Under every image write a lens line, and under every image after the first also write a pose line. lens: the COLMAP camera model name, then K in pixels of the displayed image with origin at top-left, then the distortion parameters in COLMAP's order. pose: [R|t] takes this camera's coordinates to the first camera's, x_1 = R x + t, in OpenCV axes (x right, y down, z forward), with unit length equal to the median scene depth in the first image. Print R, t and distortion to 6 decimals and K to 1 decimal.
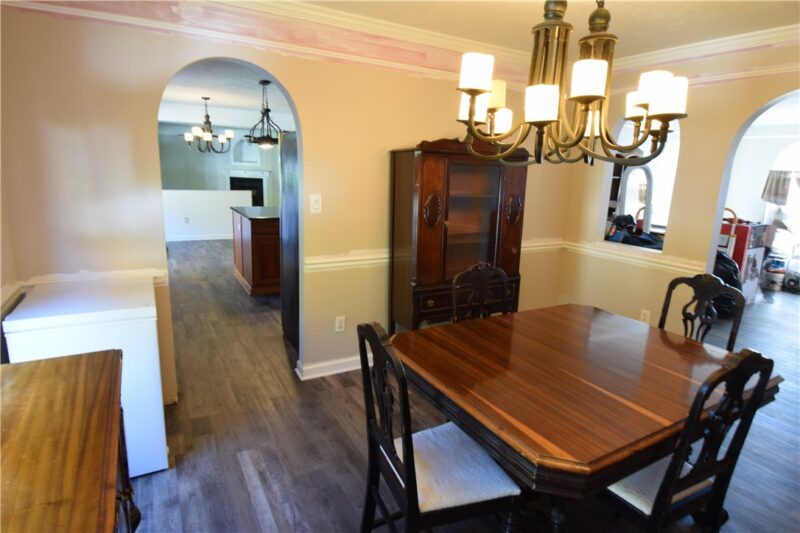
lens RADIAL K [[448.6, 0, 403.4], [0, 448.6, 266.1], [0, 0, 1]] dist [0.002281, 0.000084]
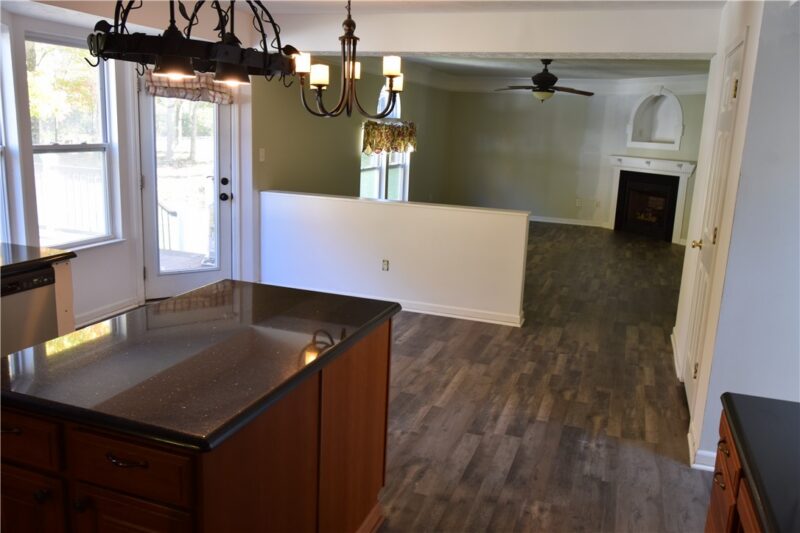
lens RADIAL K [[667.3, 0, 402.4], [0, 667.3, 269.3], [0, 0, 1]] dist [-0.002964, -0.002103]
pose [[0.664385, 0.145310, -0.733128, 0.021328], [-0.173376, 0.984125, 0.037941, -0.074853], [0.727003, 0.101899, 0.679031, 0.320652]]
